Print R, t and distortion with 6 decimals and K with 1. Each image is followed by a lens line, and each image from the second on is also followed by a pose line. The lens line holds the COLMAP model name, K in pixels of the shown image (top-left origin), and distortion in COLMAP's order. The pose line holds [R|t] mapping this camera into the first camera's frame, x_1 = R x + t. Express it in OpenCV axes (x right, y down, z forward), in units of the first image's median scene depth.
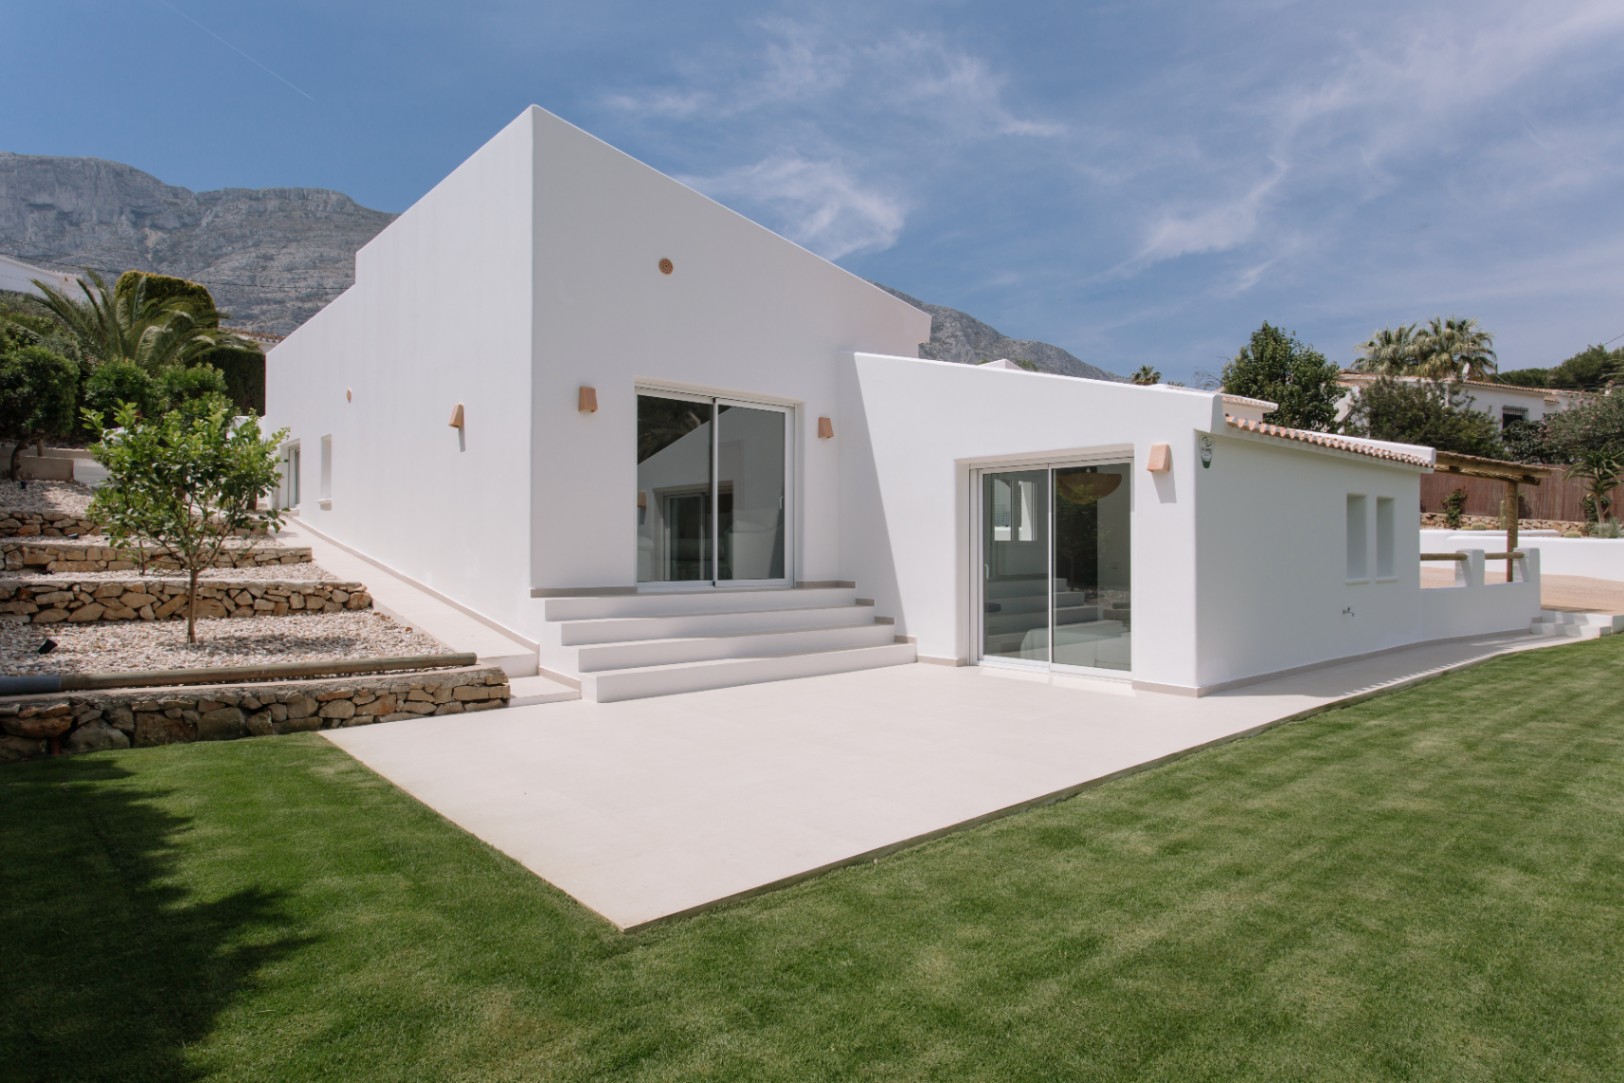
lens RADIAL K [[930.2, 0, 800.2], [0, 930.2, 537.5], [0, 0, 1]] dist [0.008674, 0.011548]
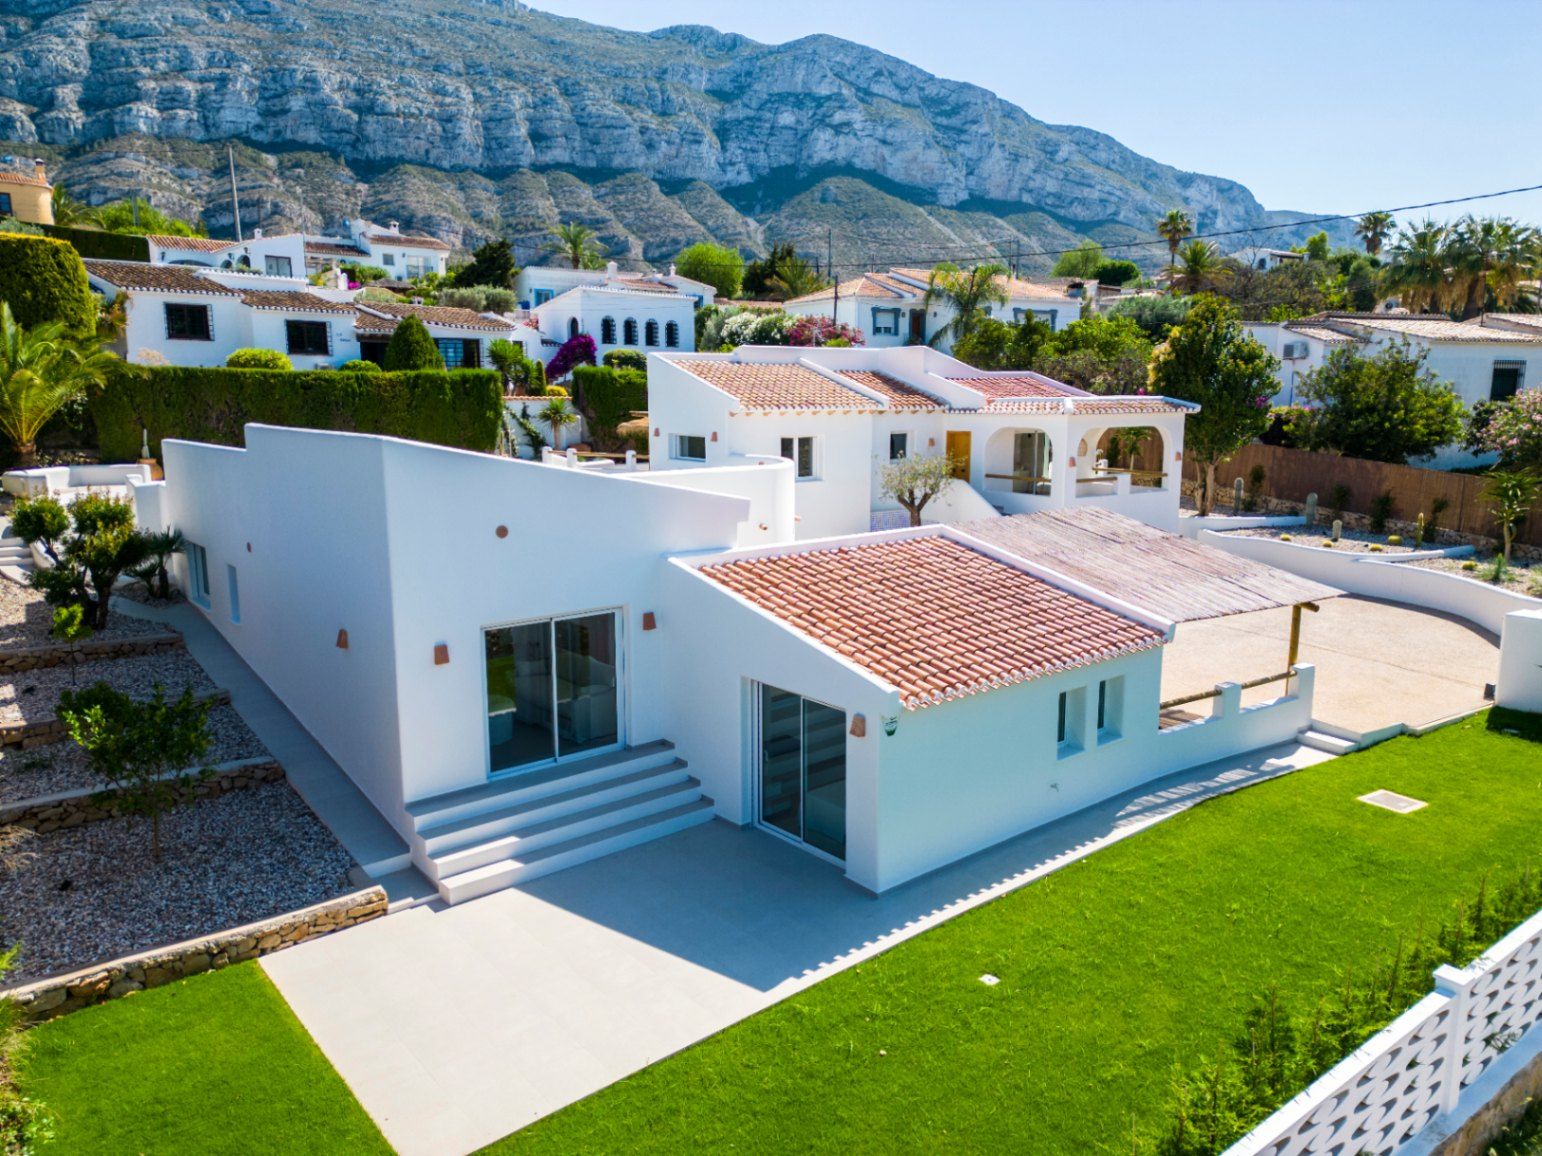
lens RADIAL K [[1095.5, 0, 757.1], [0, 1095.5, 587.7], [0, 0, 1]] dist [0.051447, -0.024822]
pose [[0.999865, 0.007256, -0.014735, 0.268890], [-0.004308, 0.981578, 0.191012, -0.620680], [0.015849, -0.190923, 0.981477, -0.545976]]
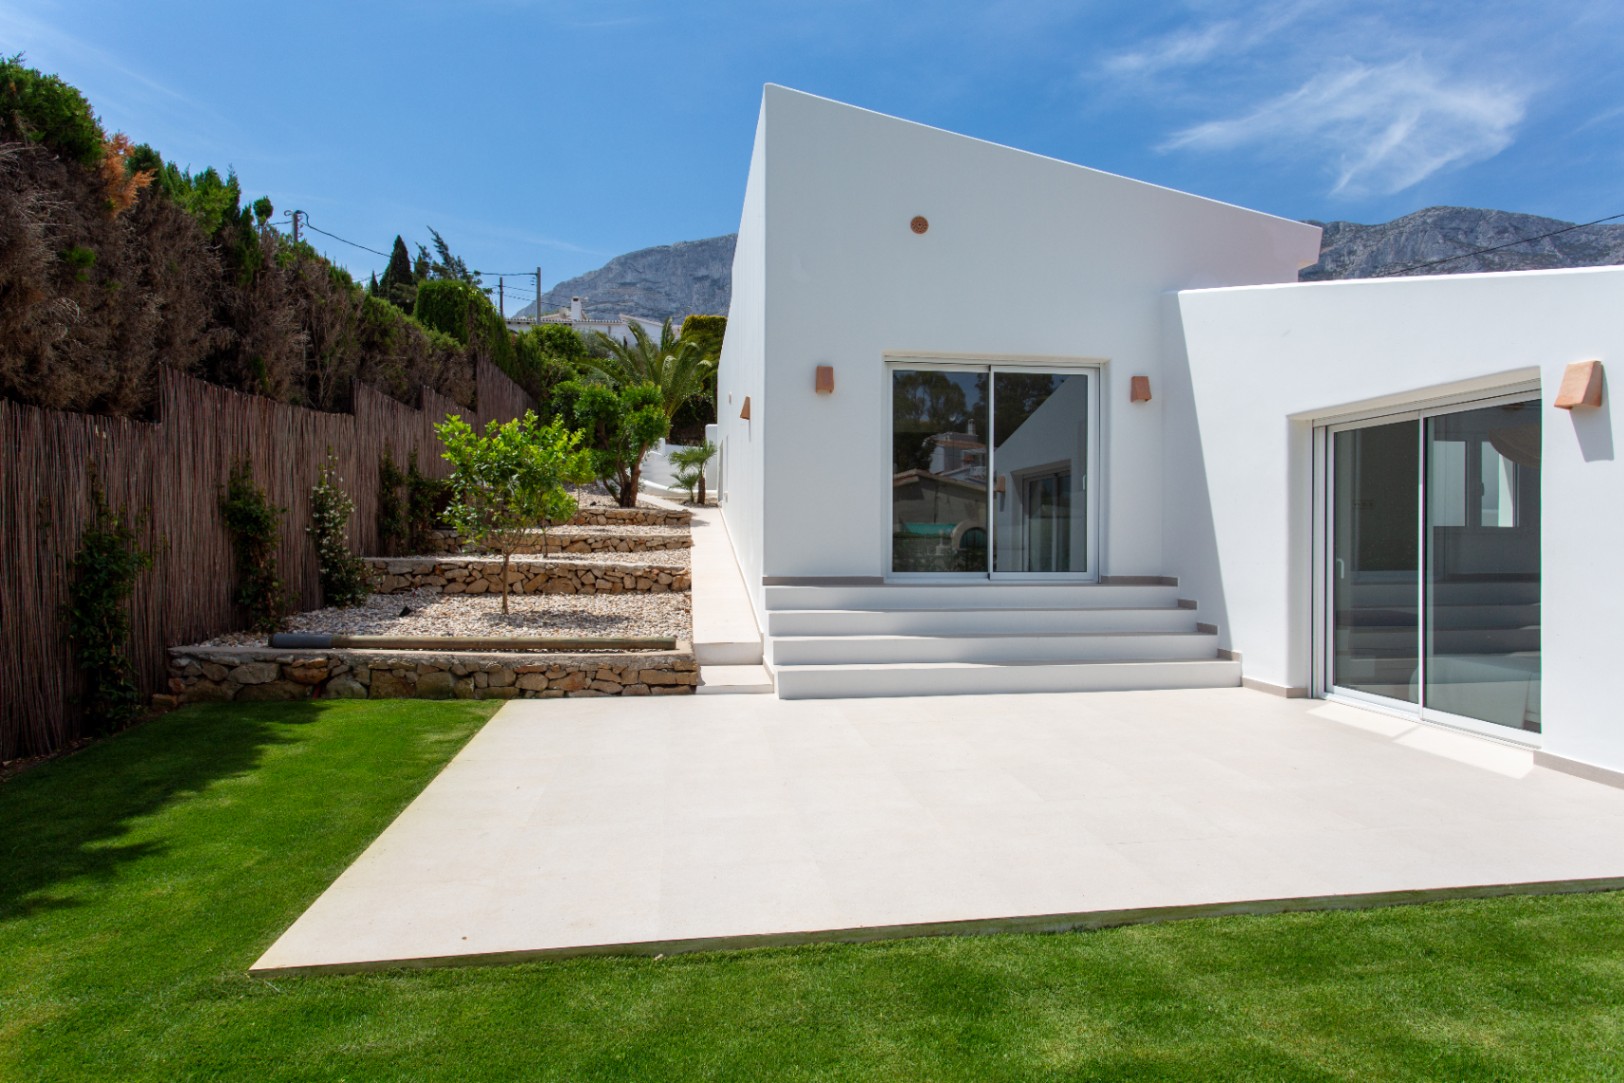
lens RADIAL K [[894.0, 0, 789.2], [0, 894.0, 560.8], [0, 0, 1]] dist [0.020437, -0.000154]
pose [[0.832061, 0.016707, -0.554432, 0.298338], [0.005533, 0.999247, 0.038415, 0.001412], [0.554656, -0.035031, 0.831342, 0.249890]]
